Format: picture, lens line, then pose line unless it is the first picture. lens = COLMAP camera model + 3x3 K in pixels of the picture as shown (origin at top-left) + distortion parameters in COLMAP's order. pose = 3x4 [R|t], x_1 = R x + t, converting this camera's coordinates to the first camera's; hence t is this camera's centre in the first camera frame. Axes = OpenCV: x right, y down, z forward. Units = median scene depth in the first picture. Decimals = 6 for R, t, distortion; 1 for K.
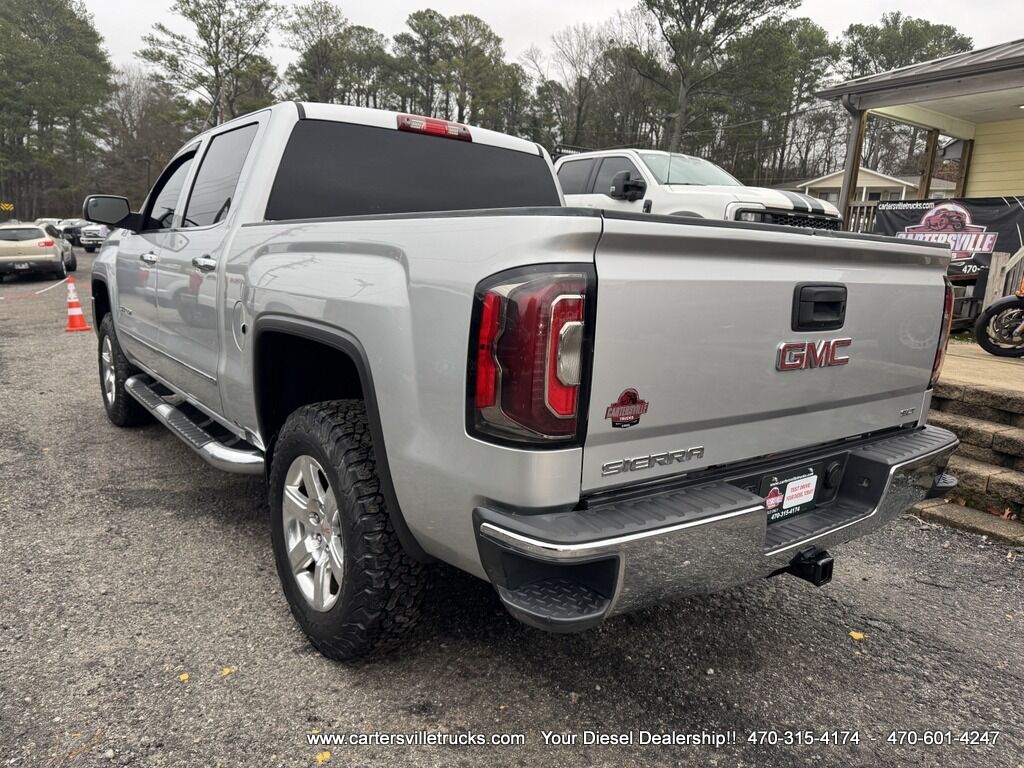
lens RADIAL K [[721.3, 0, 512.0], [0, 721.3, 384.0], [0, 0, 1]] dist [0.030903, -0.053305]
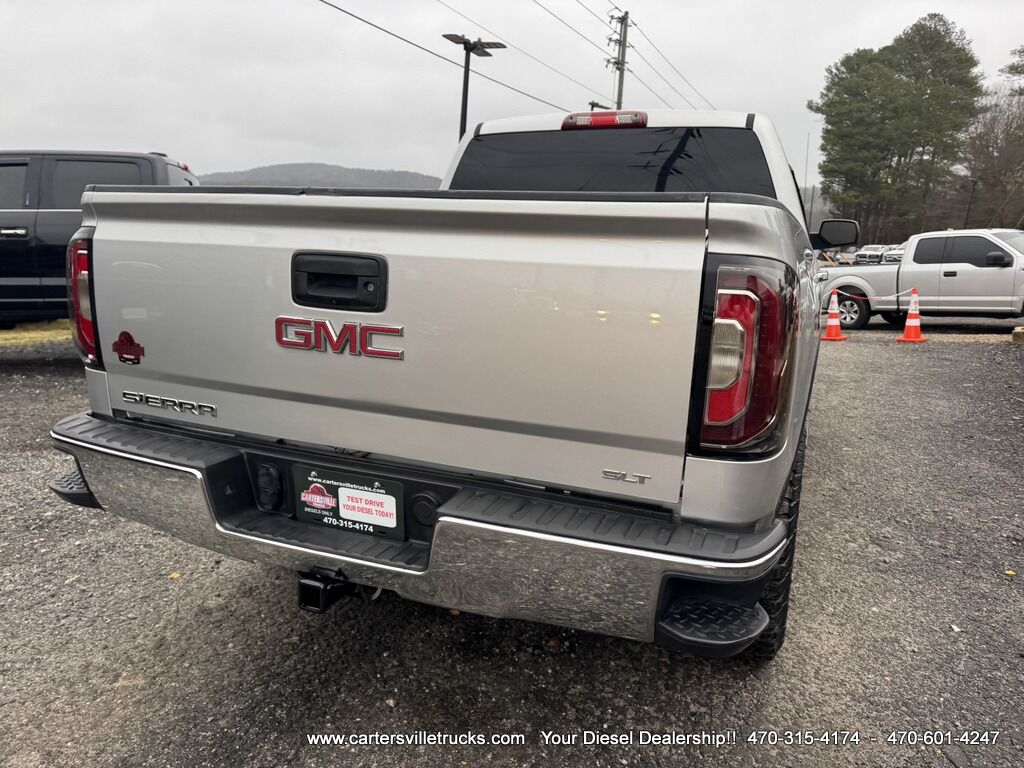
lens RADIAL K [[721.3, 0, 512.0], [0, 721.3, 384.0], [0, 0, 1]] dist [0.030903, -0.053305]
pose [[0.528240, 0.142097, -0.837120, 1.247611], [-0.170821, 0.983525, 0.059157, -0.072711], [0.831735, 0.111749, 0.543811, 0.722877]]
